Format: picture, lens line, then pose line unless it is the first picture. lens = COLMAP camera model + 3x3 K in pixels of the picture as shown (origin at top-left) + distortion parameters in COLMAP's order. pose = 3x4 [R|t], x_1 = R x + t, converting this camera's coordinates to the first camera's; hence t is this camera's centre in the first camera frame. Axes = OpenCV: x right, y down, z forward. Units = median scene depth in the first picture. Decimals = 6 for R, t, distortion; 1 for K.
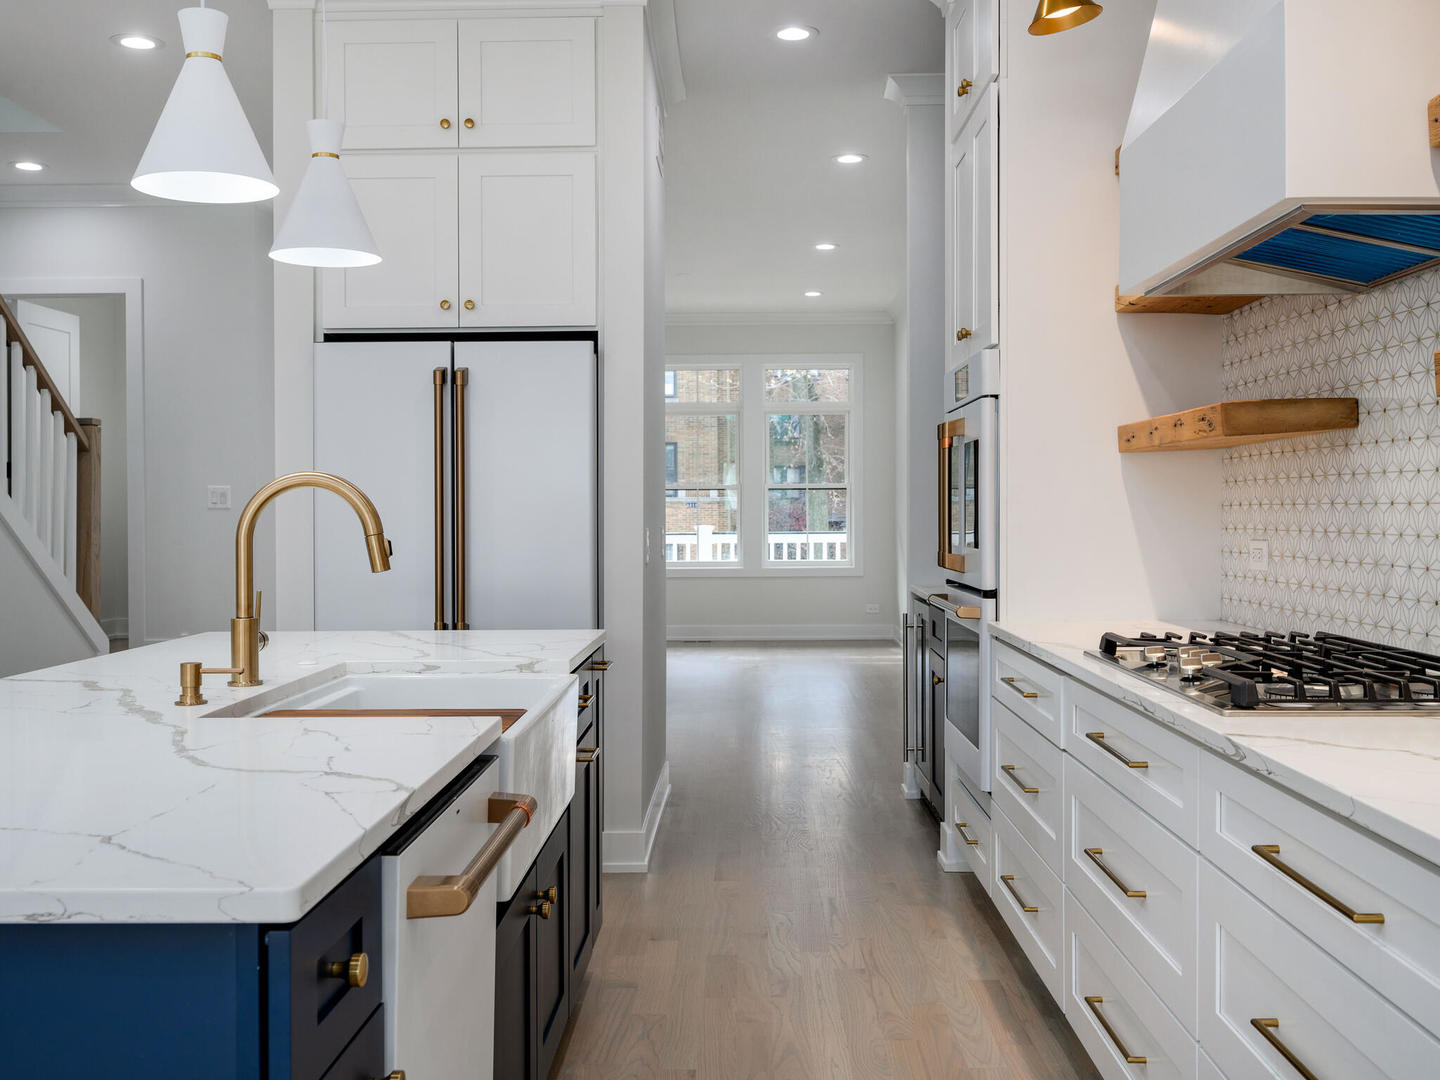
lens RADIAL K [[1444.4, 0, 654.2], [0, 1444.4, 538.6], [0, 0, 1]] dist [0.010399, 0.009072]
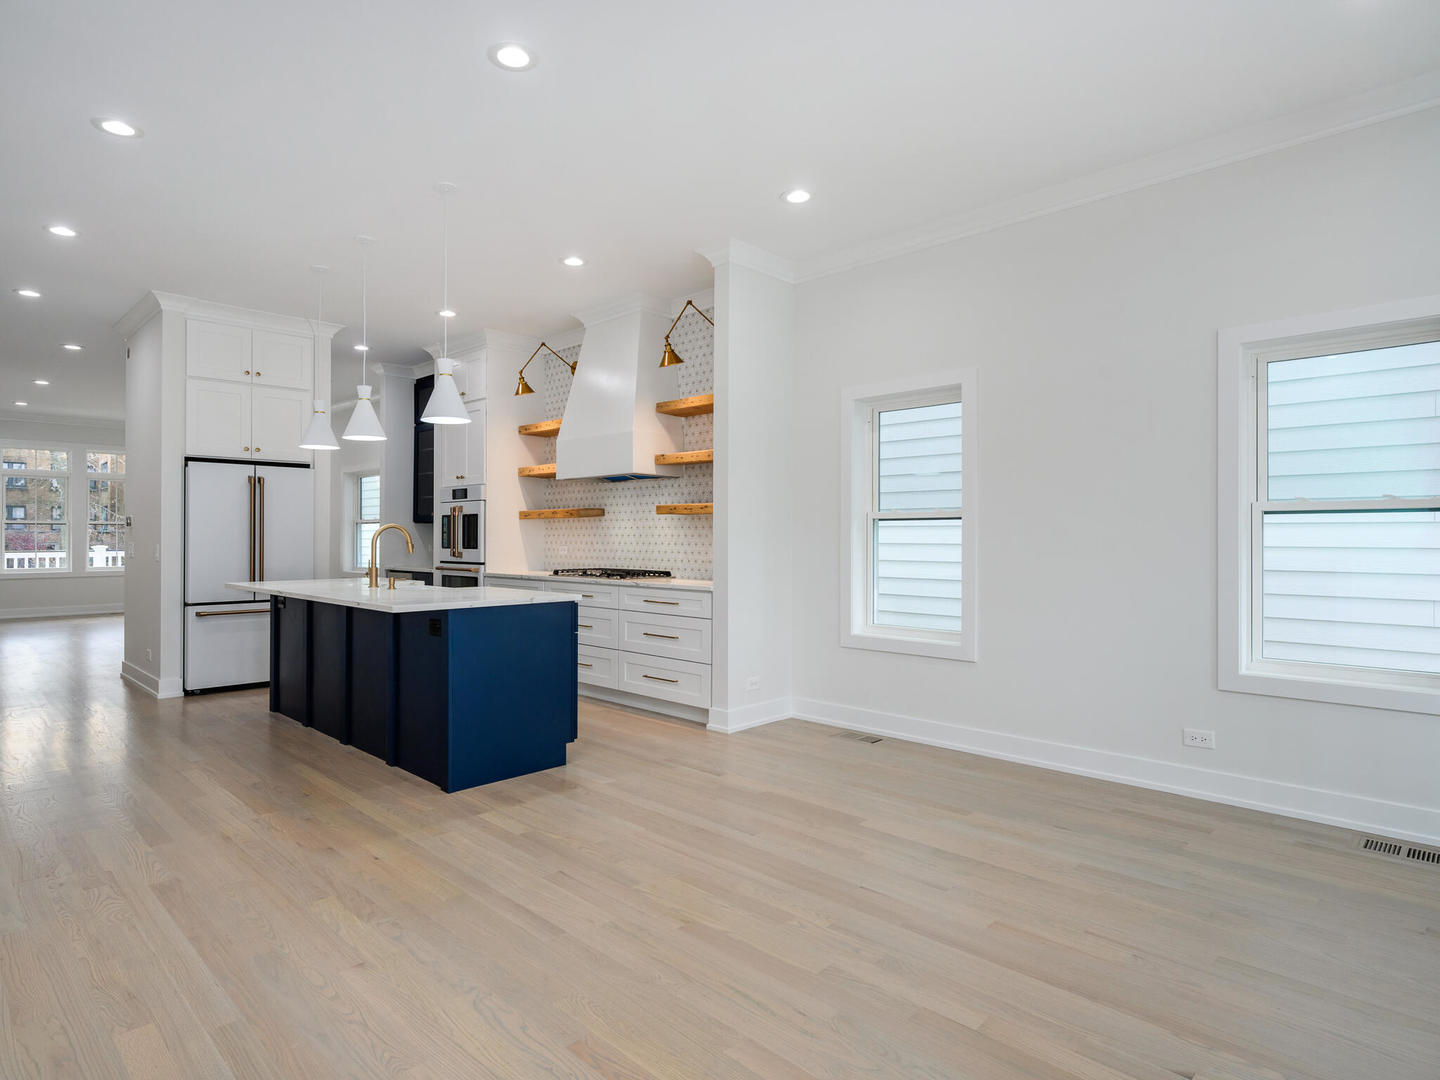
lens RADIAL K [[812.8, 0, 688.6], [0, 812.8, 537.8], [0, 0, 1]] dist [-0.046356, 0.000299]
pose [[0.678328, 0.002695, 0.734755, -0.629707], [0.010802, 0.999849, -0.013640, 0.009249], [-0.734680, 0.017189, 0.678196, -0.424876]]
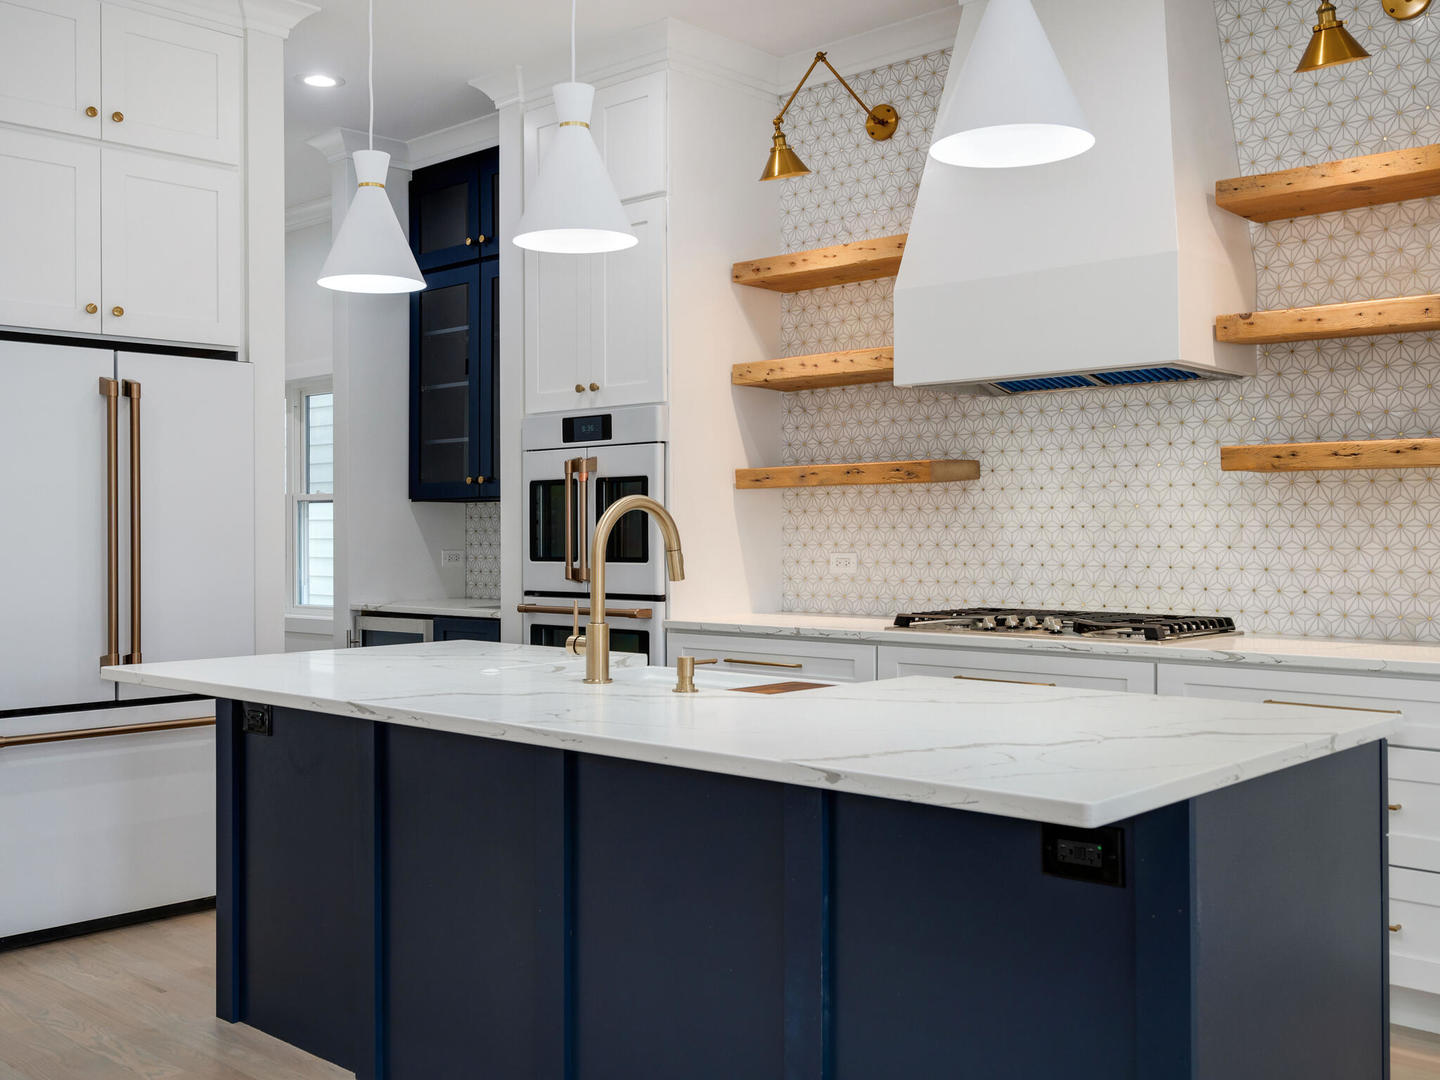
lens RADIAL K [[1481.3, 0, 718.0], [0, 1481.3, 520.1], [0, 0, 1]] dist [-0.015479, -0.005761]
pose [[0.657176, 0.004139, 0.753726, -0.599892], [0.017536, 0.999630, -0.020779, -0.001968], [-0.753533, 0.026873, 0.656860, 0.095302]]
